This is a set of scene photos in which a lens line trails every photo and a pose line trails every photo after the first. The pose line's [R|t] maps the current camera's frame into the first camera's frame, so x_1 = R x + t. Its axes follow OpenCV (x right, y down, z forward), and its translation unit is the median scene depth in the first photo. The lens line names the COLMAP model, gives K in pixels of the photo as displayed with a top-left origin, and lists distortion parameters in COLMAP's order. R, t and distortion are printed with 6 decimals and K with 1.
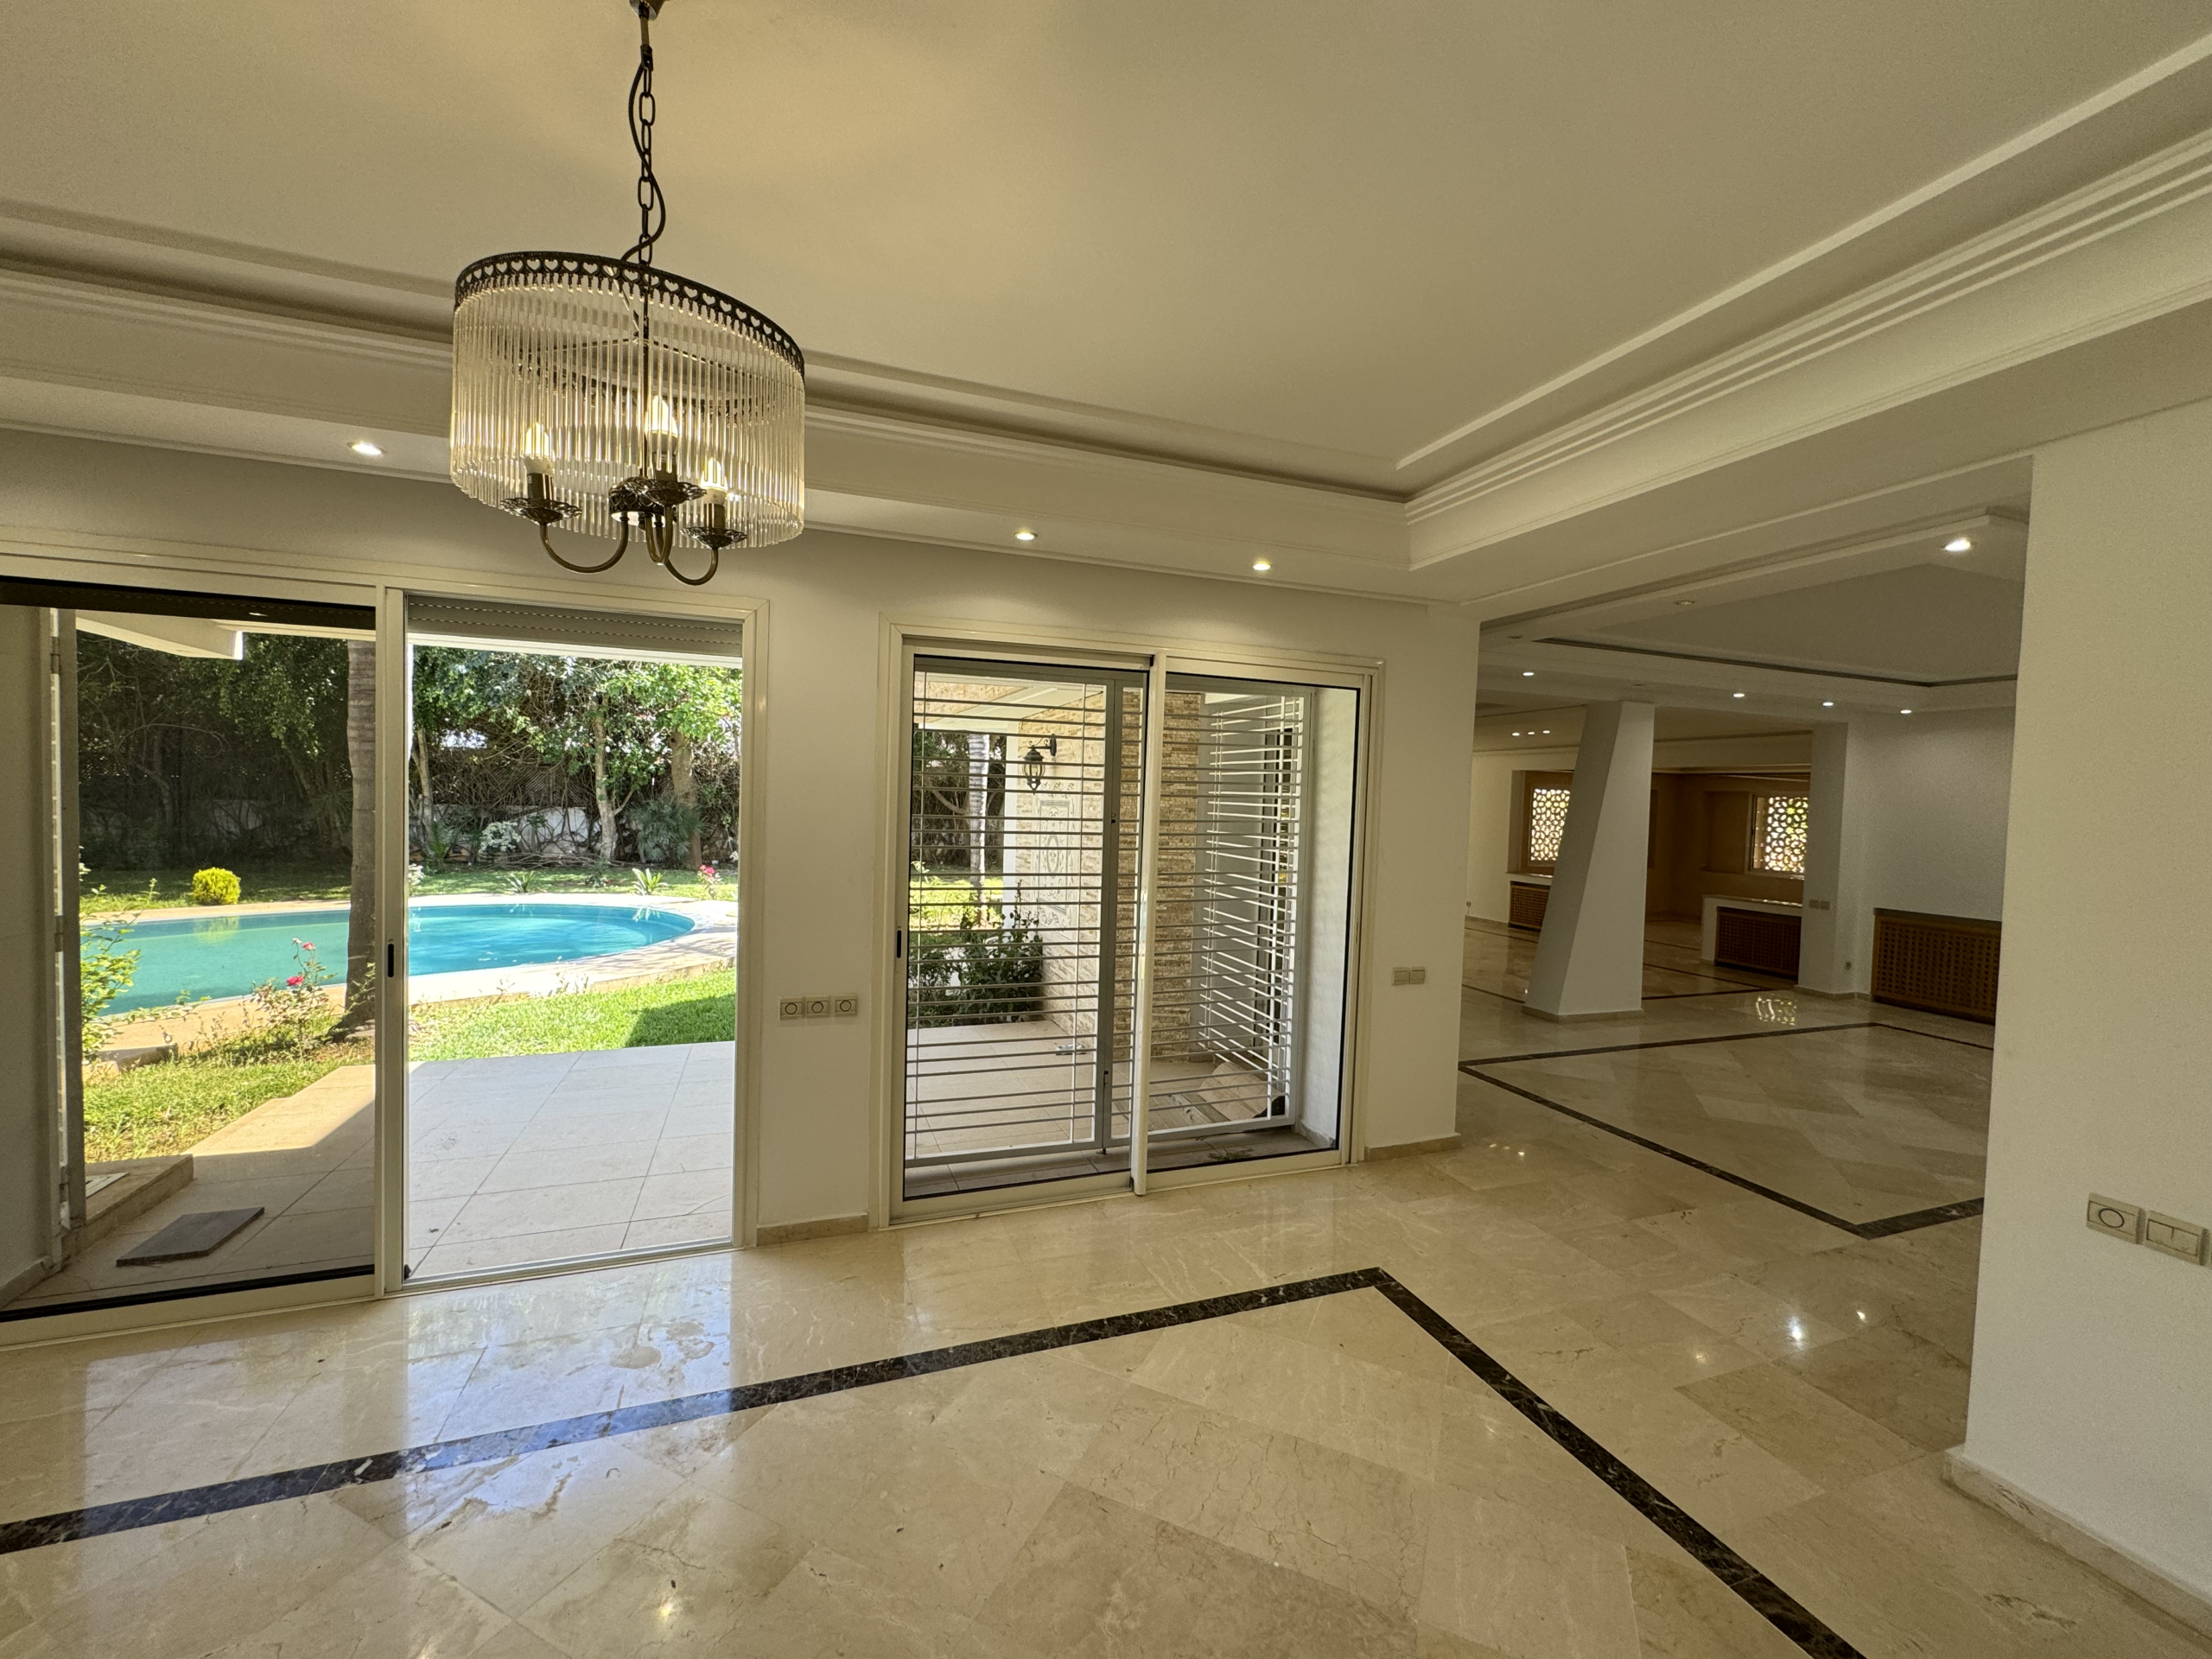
lens RADIAL K [[882.8, 0, 1109.8], [0, 882.8, 825.9], [0, 0, 1]] dist [-0.000329, -0.000068]
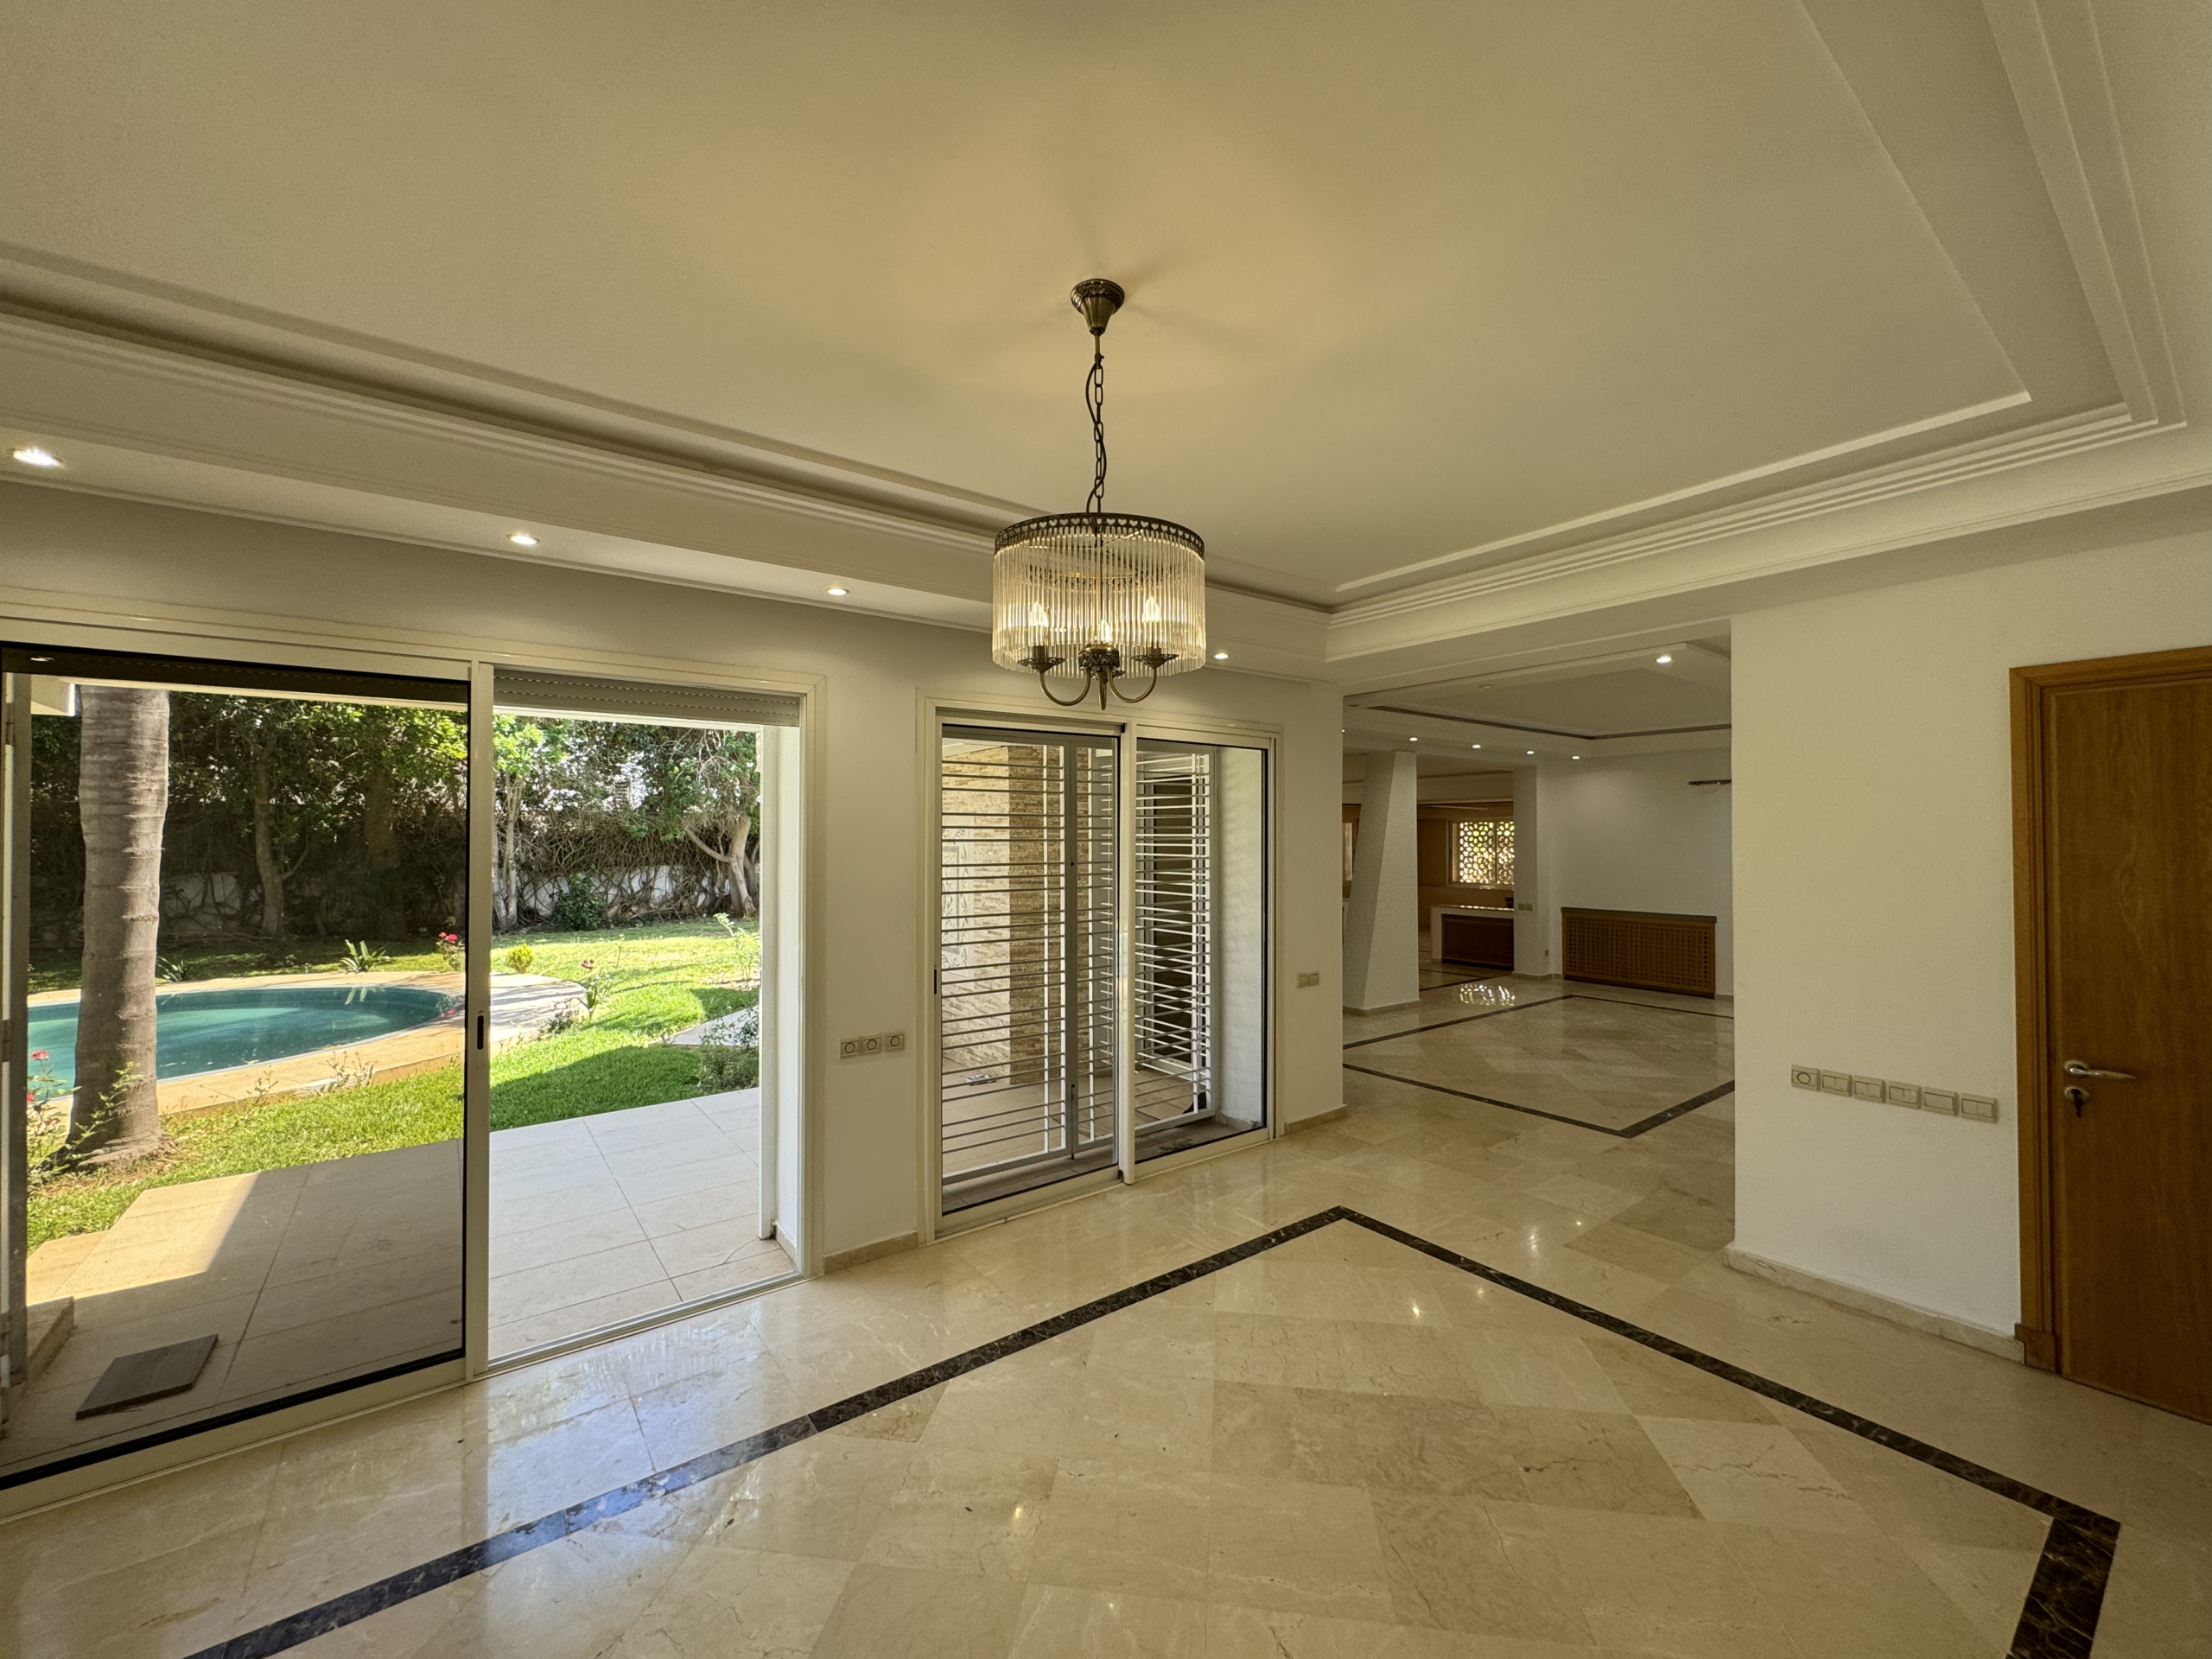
lens RADIAL K [[882.8, 0, 1109.8], [0, 882.8, 825.9], [0, 0, 1]] dist [-0.000329, -0.000068]
pose [[0.956663, -0.027264, 0.289919, -0.315418], [0.039506, 0.998554, -0.036459, -0.012156], [-0.288506, 0.046332, 0.956357, -0.127621]]
